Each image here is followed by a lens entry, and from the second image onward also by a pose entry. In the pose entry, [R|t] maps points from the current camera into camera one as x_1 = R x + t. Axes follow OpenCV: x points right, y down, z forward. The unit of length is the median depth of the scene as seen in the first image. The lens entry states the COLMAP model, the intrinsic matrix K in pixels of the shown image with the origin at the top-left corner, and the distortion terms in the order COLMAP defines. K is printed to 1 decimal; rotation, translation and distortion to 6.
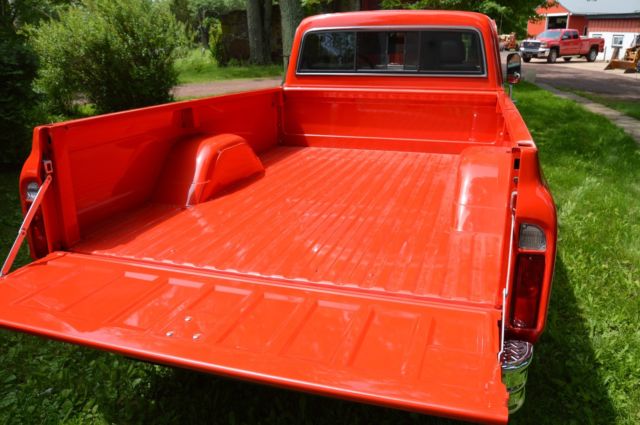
lens RADIAL K [[525.6, 0, 320.0], [0, 525.6, 212.5], [0, 0, 1]] dist [-0.063622, 0.000378]
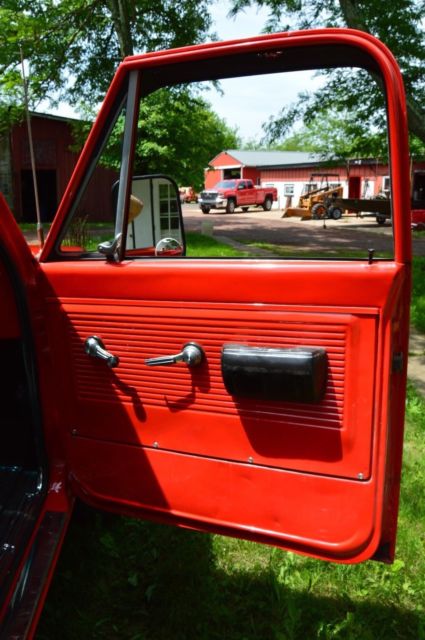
lens RADIAL K [[525.6, 0, 212.5], [0, 525.6, 320.0], [0, 0, 1]] dist [-0.063622, 0.000378]
pose [[0.932121, -0.090189, 0.350736, 0.049616], [0.120152, 0.990653, -0.064581, -0.029073], [-0.341633, 0.102340, 0.934245, 0.102631]]
